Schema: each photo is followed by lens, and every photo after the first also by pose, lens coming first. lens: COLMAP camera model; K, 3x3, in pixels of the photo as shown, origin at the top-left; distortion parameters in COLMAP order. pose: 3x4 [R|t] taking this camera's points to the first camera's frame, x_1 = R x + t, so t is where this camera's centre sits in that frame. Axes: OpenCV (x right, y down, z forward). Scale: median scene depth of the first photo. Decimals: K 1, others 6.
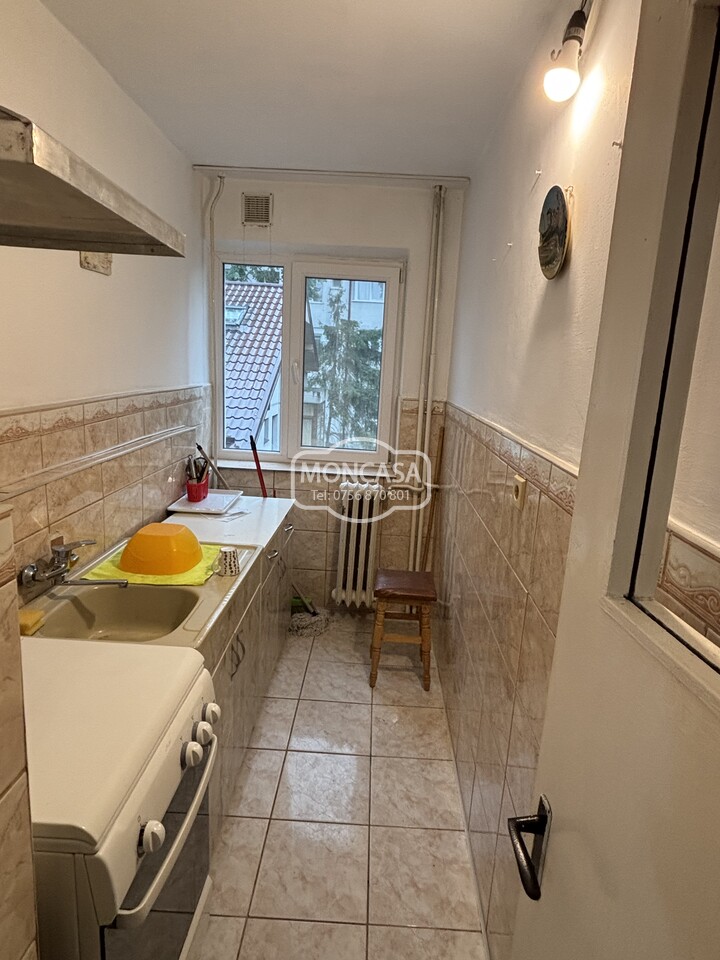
lens RADIAL K [[545.6, 0, 365.9], [0, 545.6, 474.4], [0, 0, 1]] dist [0.039212, -0.043684]
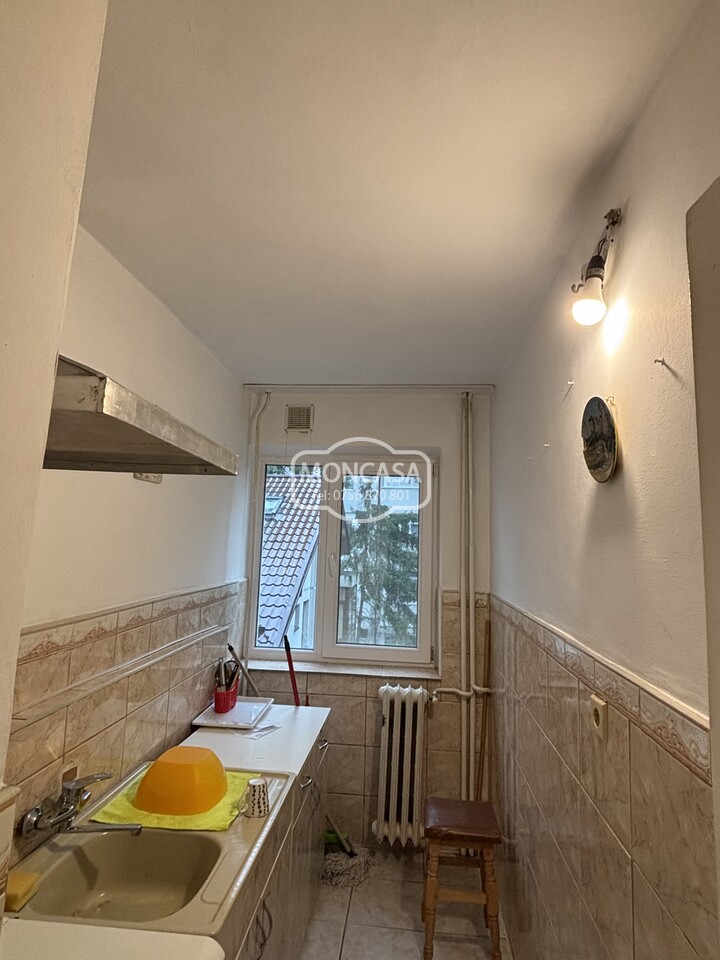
lens RADIAL K [[546.6, 0, 361.9], [0, 546.6, 469.5], [0, 0, 1]] dist [0.012753, -0.021645]
pose [[0.997848, -0.029864, -0.058374, -0.014999], [0.008851, 0.943458, -0.331374, -0.027767], [0.064970, 0.330144, 0.941692, 0.023712]]
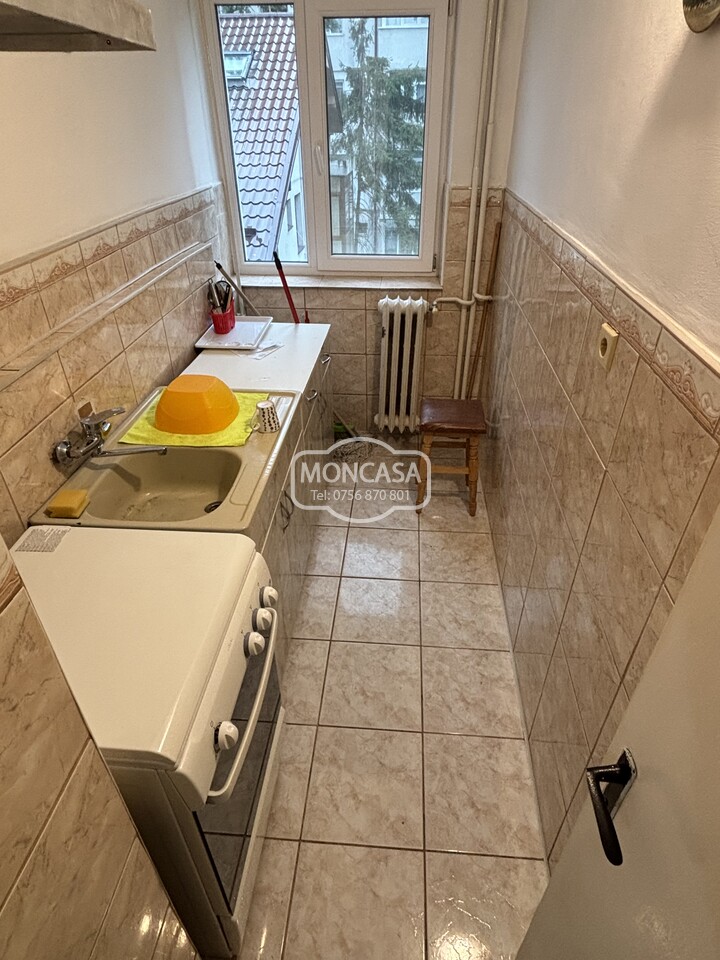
lens RADIAL K [[548.5, 0, 361.9], [0, 548.5, 477.3], [0, 0, 1]] dist [0.015870, -0.017848]
pose [[0.996830, -0.019308, -0.077177, -0.013737], [0.046690, 0.927450, 0.371020, -0.058191], [0.064414, -0.373448, 0.925412, 0.074556]]
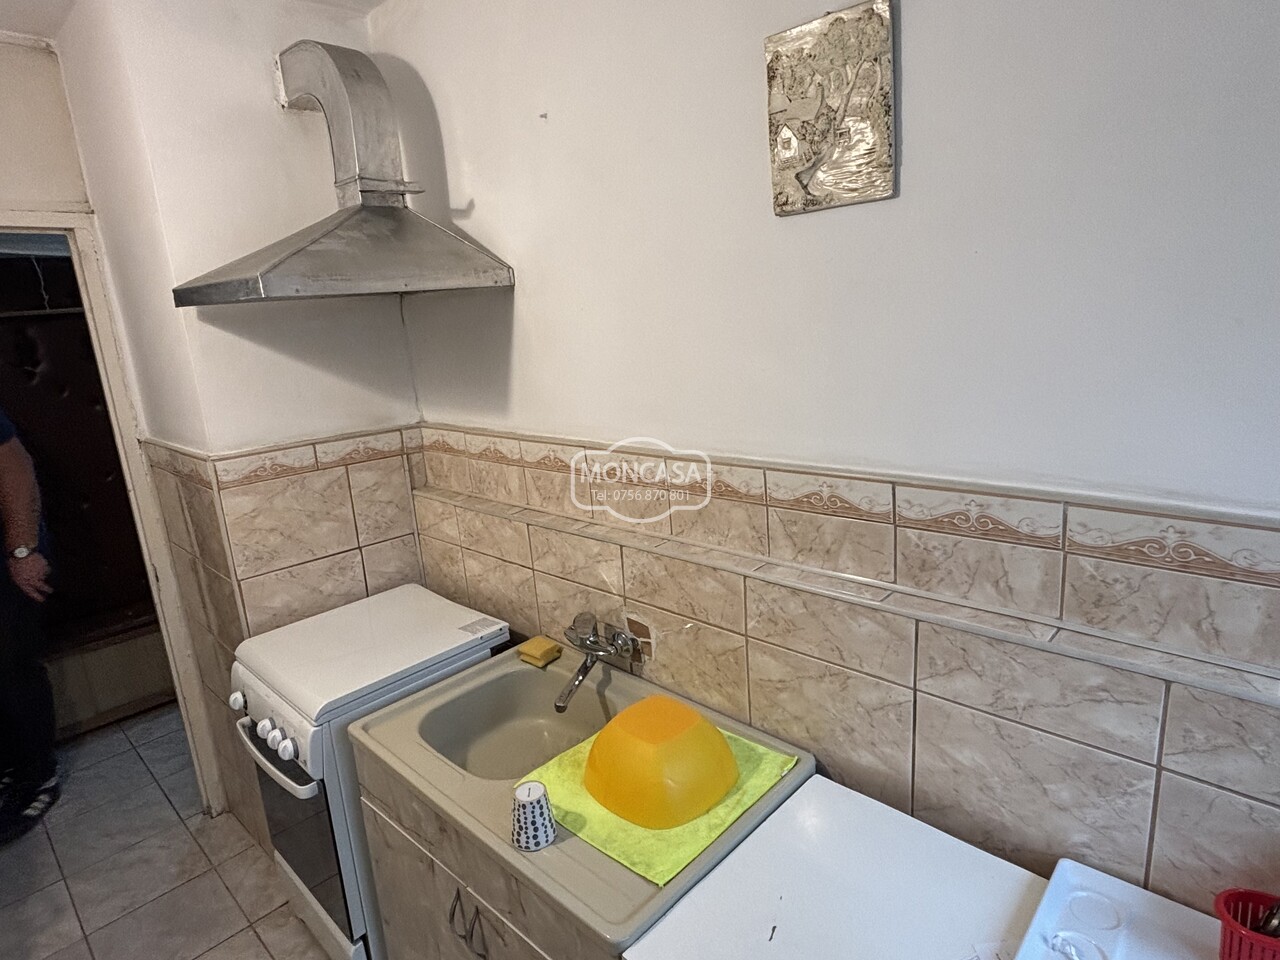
lens RADIAL K [[727.4, 0, 640.0], [0, 727.4, 480.0], [0, 0, 1]] dist [0.039212, -0.043684]
pose [[-0.675236, 0.170089, -0.717723, 0.071036], [-0.114695, 0.937001, 0.329960, -0.239973], [0.728630, 0.305120, -0.613188, 0.945166]]
